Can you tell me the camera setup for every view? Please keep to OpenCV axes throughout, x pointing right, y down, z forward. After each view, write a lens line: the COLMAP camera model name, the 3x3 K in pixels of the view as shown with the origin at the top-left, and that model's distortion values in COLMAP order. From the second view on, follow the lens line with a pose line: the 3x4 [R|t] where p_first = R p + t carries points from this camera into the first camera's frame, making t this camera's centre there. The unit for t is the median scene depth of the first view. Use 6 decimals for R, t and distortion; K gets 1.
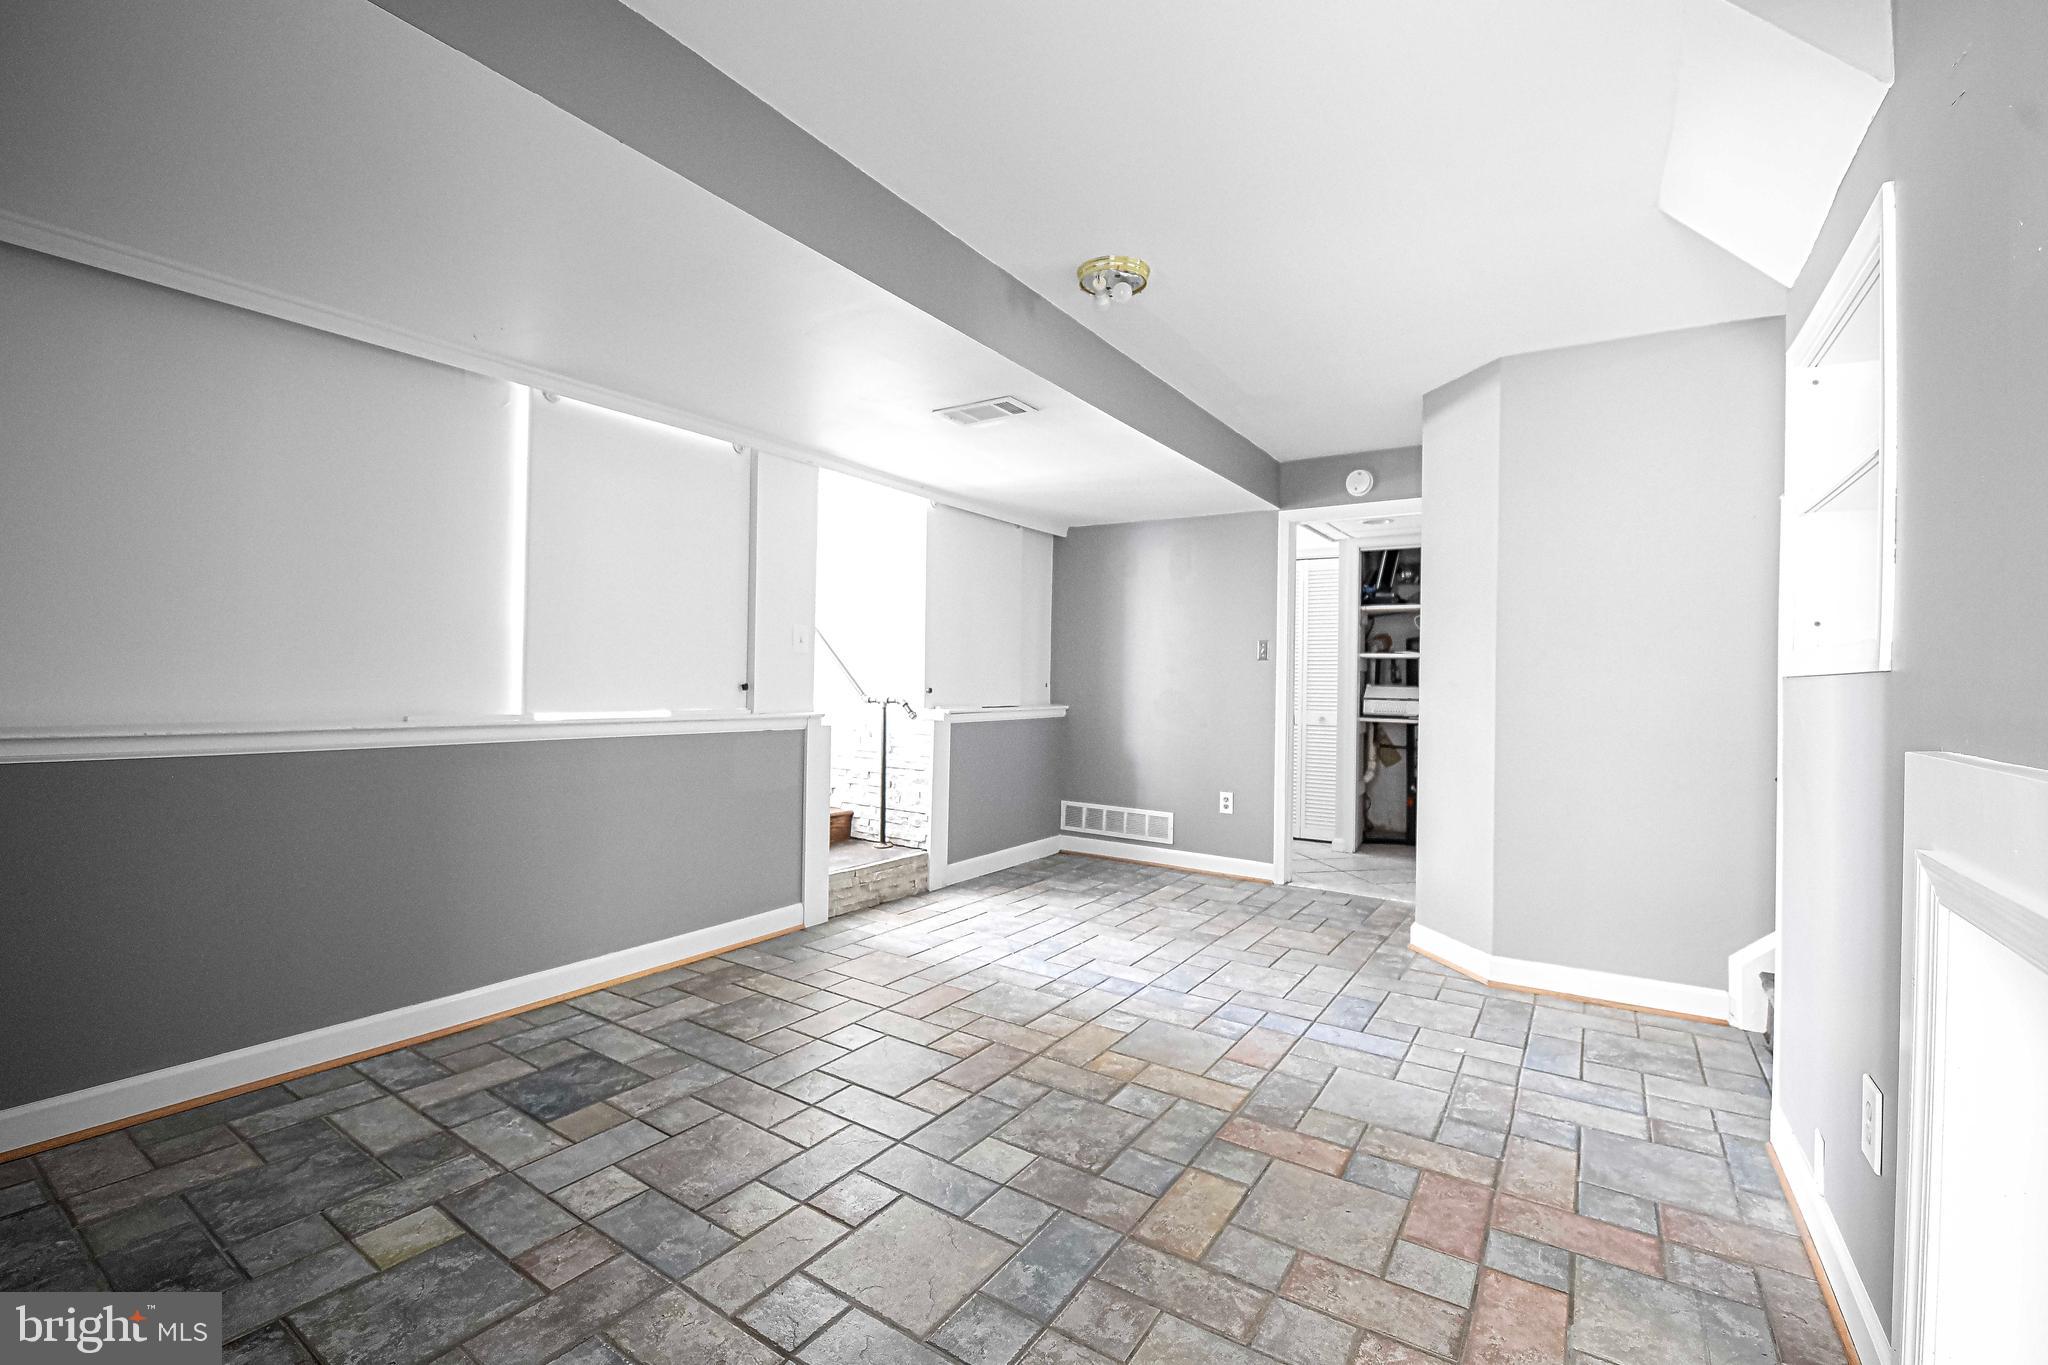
lens RADIAL K [[868.6, 0, 1030.5], [0, 868.6, 681.8], [0, 0, 1]] dist [-0.009837, -0.000565]
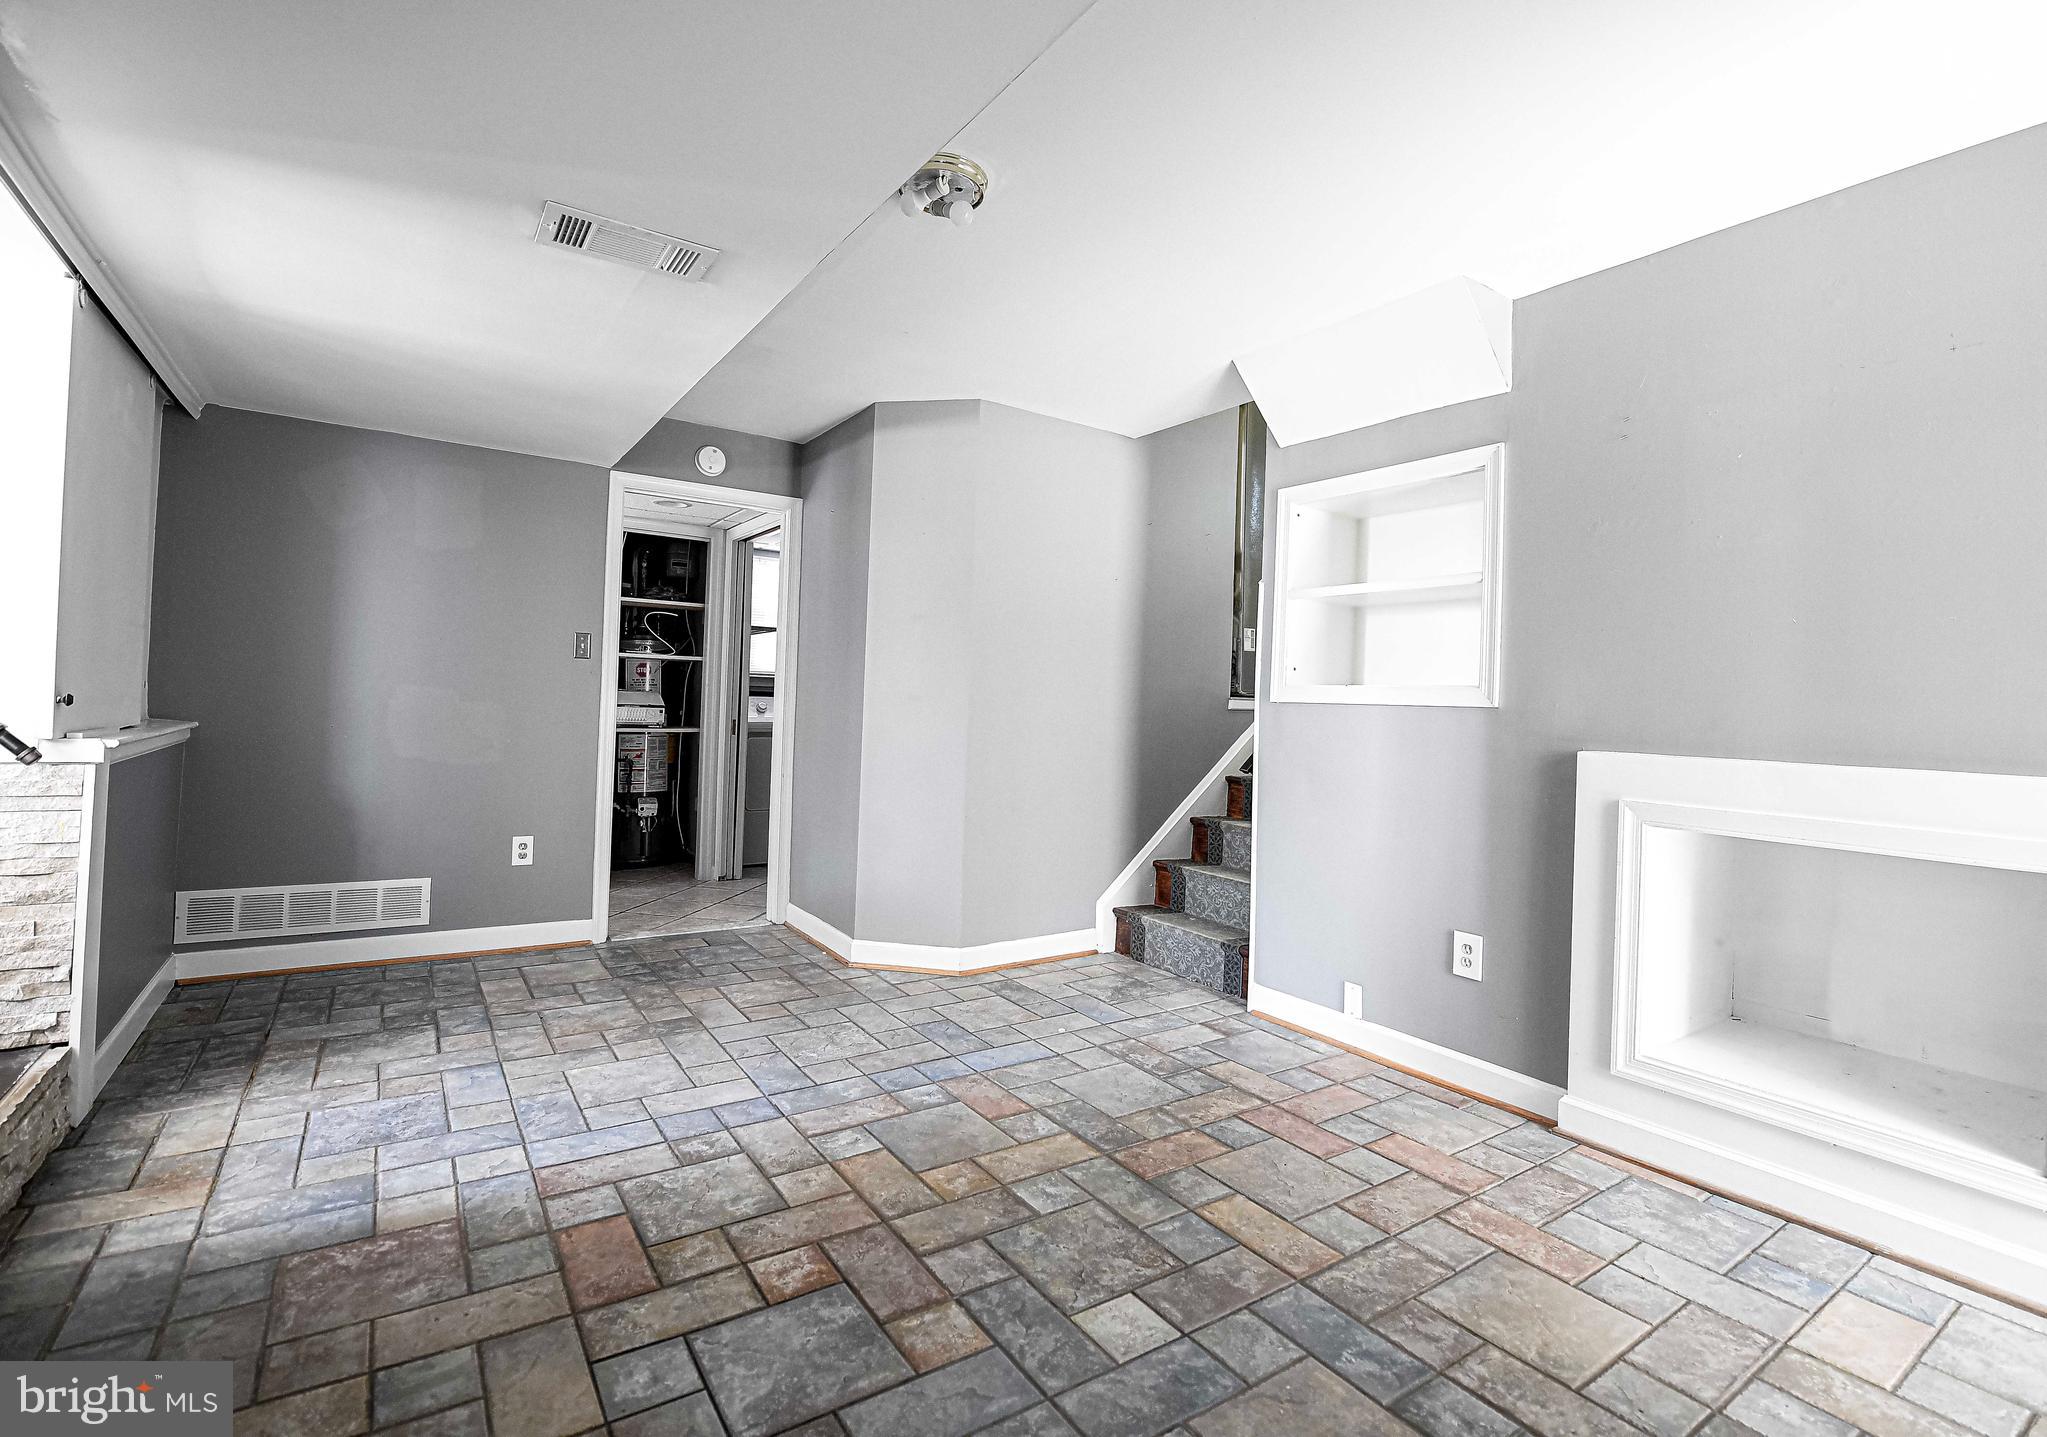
lens RADIAL K [[940.7, 0, 1024.6], [0, 940.7, 703.7], [0, 0, 1]] dist [-0.009632, -0.003008]
pose [[0.391086, -0.005465, 0.920338, -0.584170], [-0.024802, 0.999557, 0.016475, -0.014297], [-0.920020, -0.029269, 0.390777, 0.529780]]
